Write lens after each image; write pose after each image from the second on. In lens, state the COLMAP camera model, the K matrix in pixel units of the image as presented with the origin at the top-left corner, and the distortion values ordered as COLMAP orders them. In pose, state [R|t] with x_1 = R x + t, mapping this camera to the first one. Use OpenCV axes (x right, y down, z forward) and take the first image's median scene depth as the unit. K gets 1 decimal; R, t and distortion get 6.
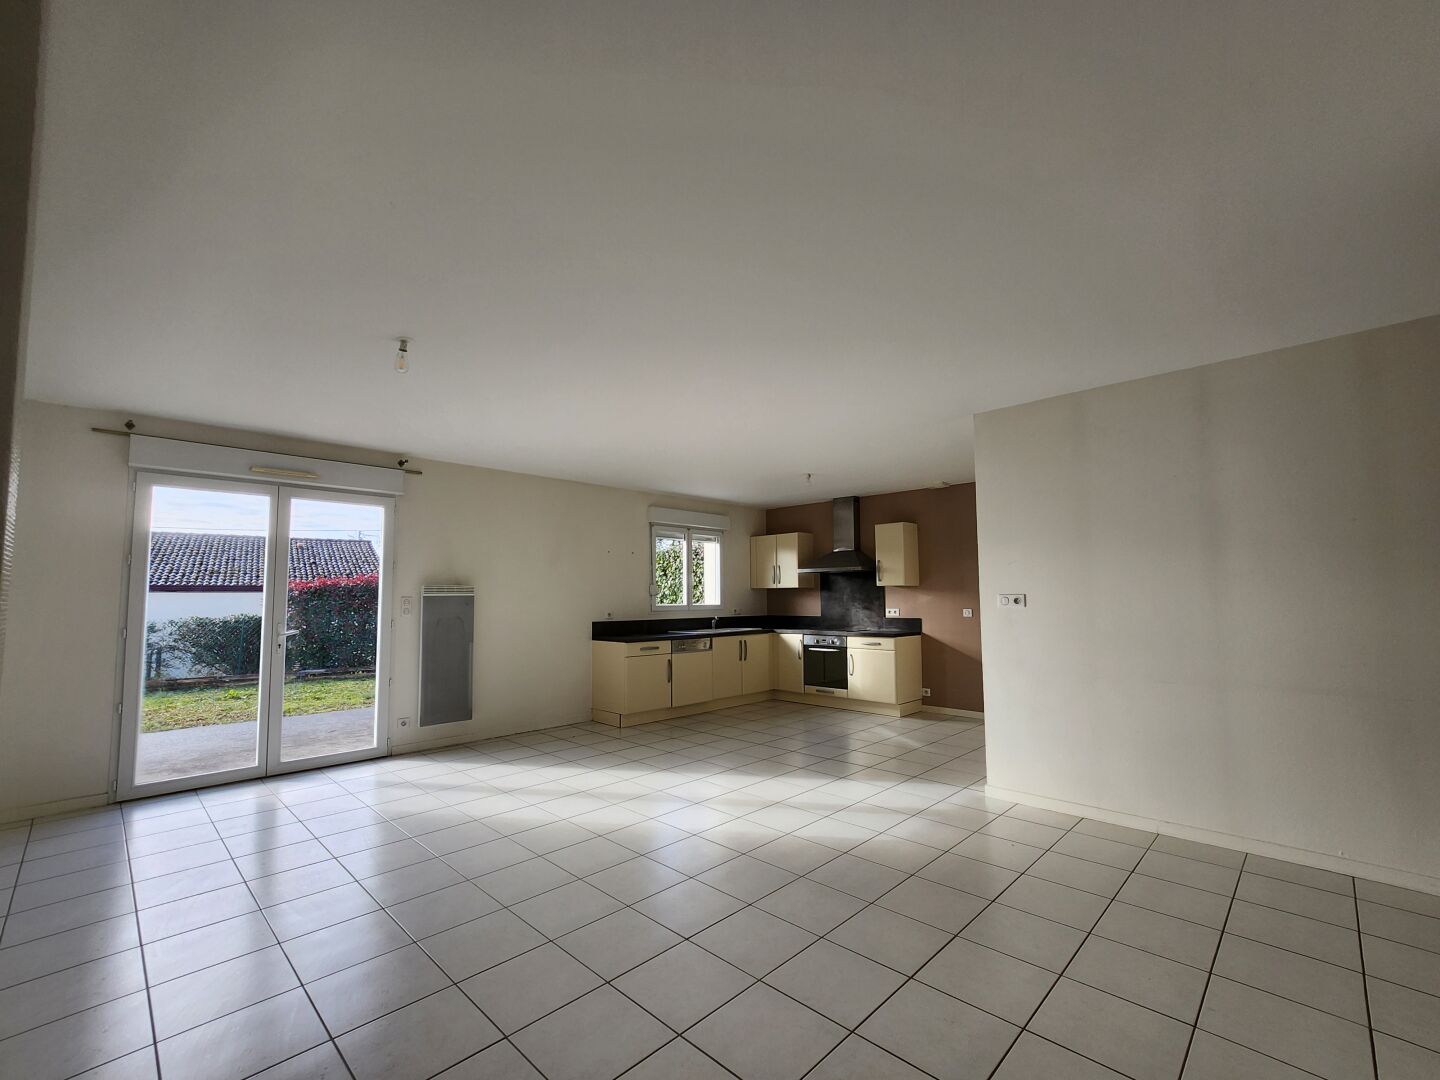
lens RADIAL K [[614.8, 0, 720.1], [0, 614.8, 555.4], [0, 0, 1]] dist [-0.025034, 0.010701]
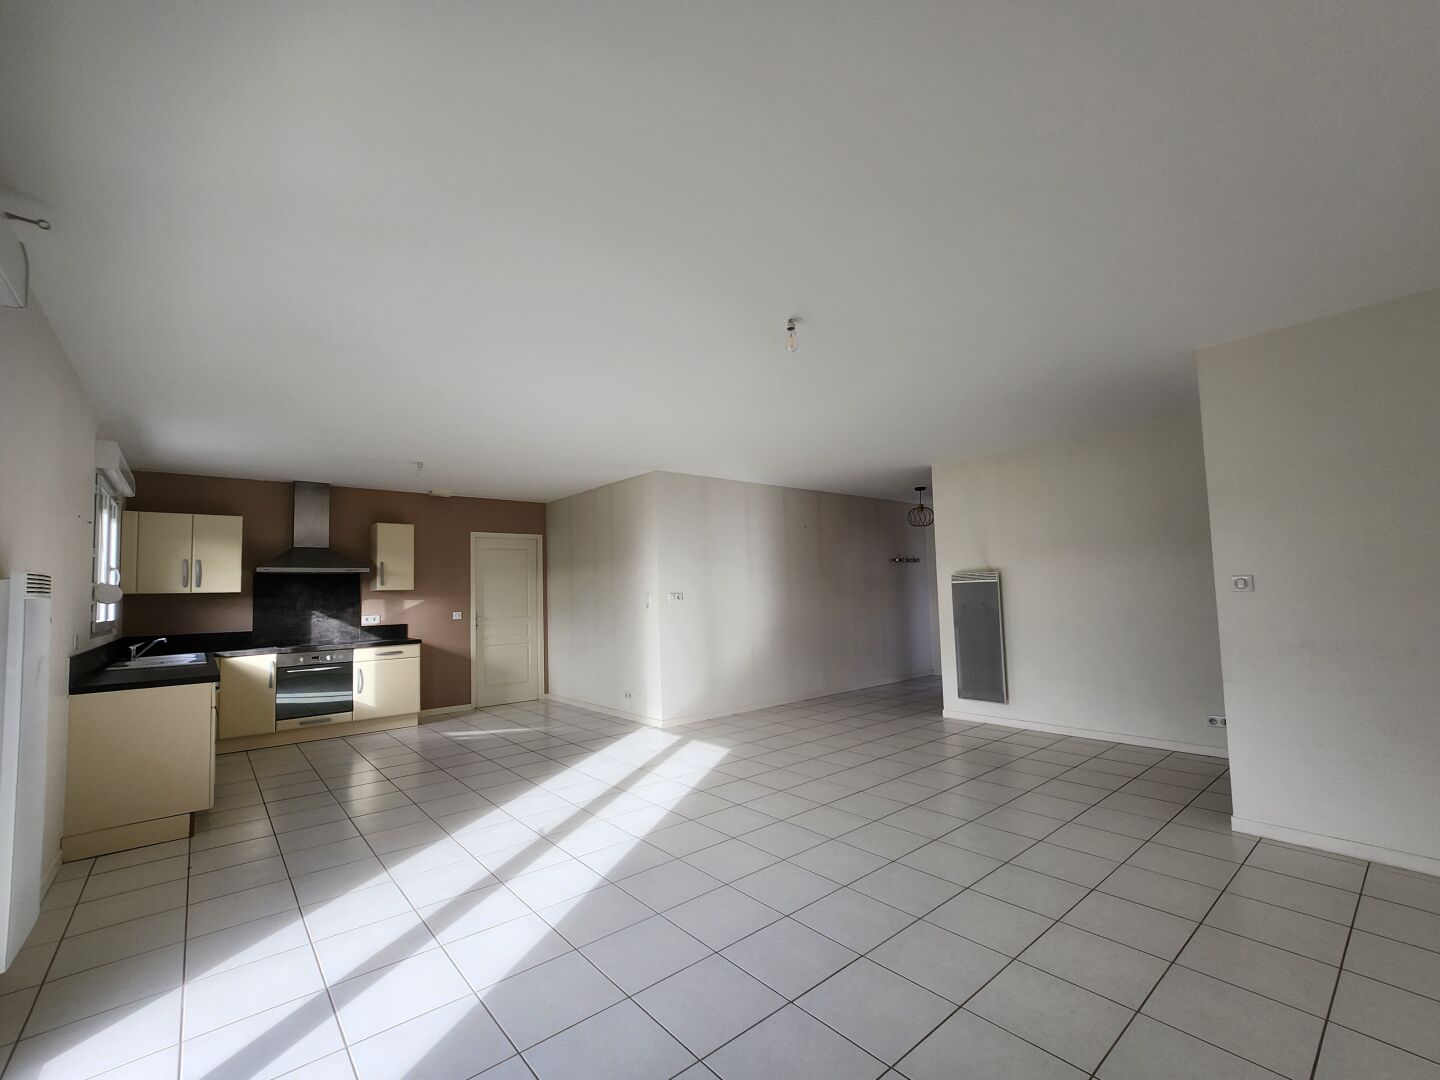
lens RADIAL K [[614.8, 0, 720.1], [0, 614.8, 555.4], [0, 0, 1]] dist [-0.025034, 0.010701]
pose [[0.097141, 0.065549, 0.993110, -0.580064], [-0.040575, 0.997260, -0.061854, 0.032663], [-0.994443, -0.034286, 0.099534, 0.397526]]
